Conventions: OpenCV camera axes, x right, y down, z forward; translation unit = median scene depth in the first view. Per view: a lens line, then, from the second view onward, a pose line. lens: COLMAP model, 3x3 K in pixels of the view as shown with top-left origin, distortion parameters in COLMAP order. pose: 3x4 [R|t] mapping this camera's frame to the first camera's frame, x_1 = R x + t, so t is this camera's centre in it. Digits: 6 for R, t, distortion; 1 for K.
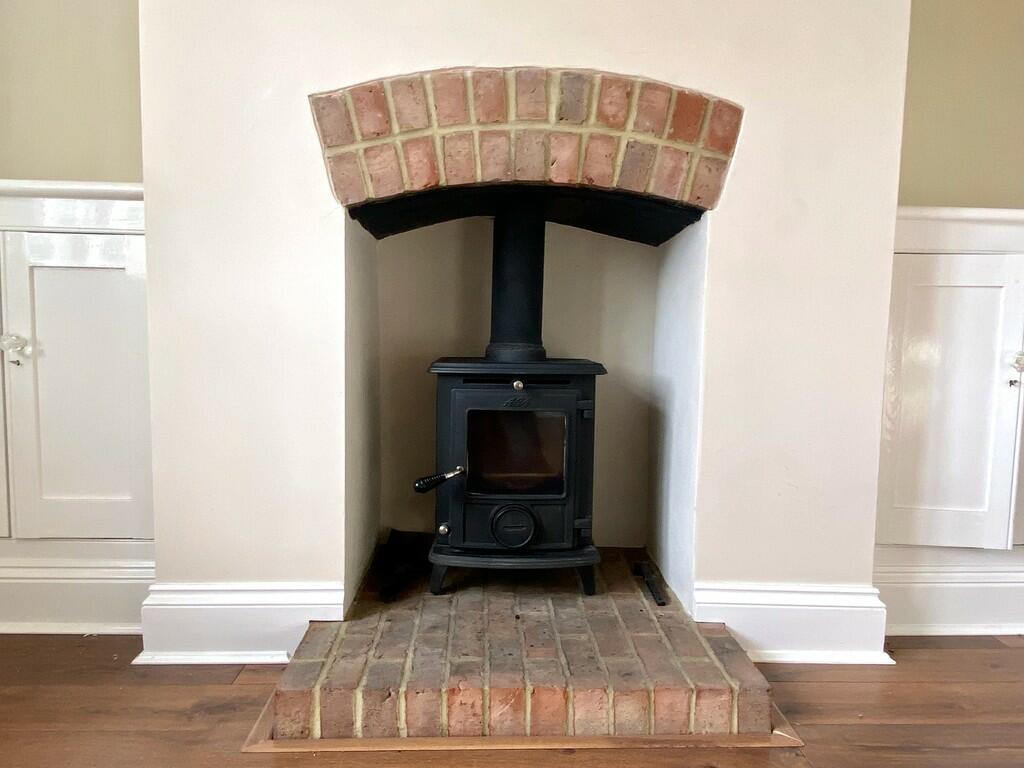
lens RADIAL K [[748.2, 0, 512.0], [0, 748.2, 384.0], [0, 0, 1]] dist [0.046947, -0.000053]
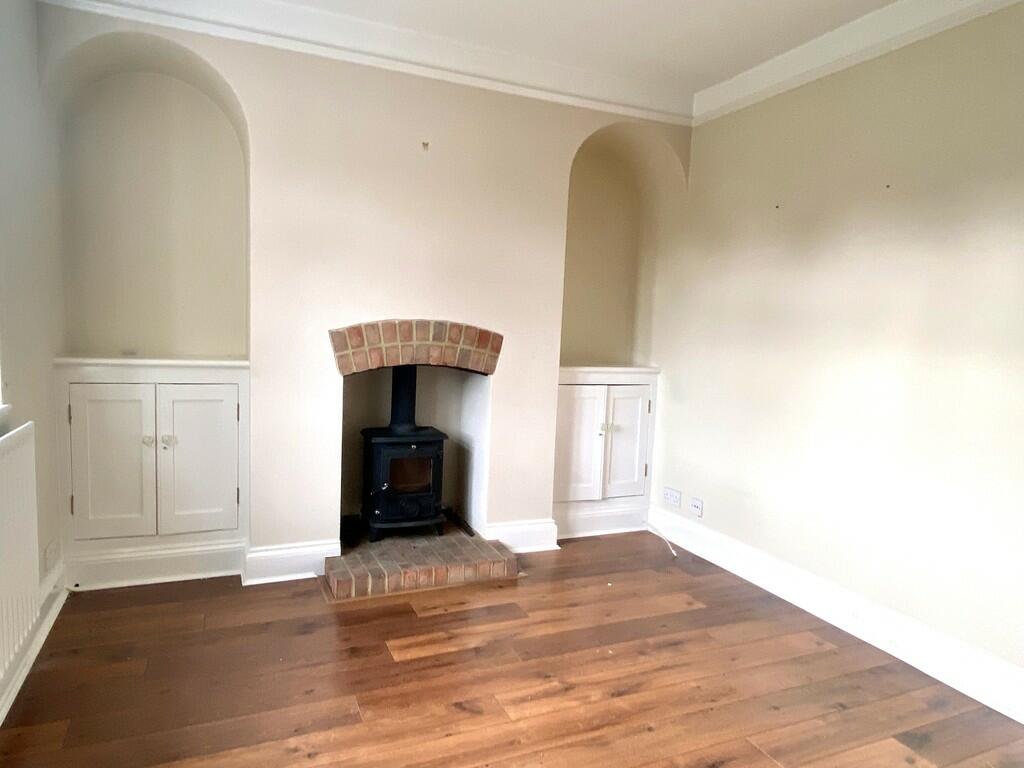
lens RADIAL K [[656.9, 0, 512.0], [0, 656.9, 384.0], [0, 0, 1]] dist [0.040667, 0.000072]
pose [[0.934629, -0.017085, 0.355214, -0.456349], [0.011835, 0.999786, 0.016946, -0.240673], [-0.355427, -0.011634, 0.934631, -1.079323]]
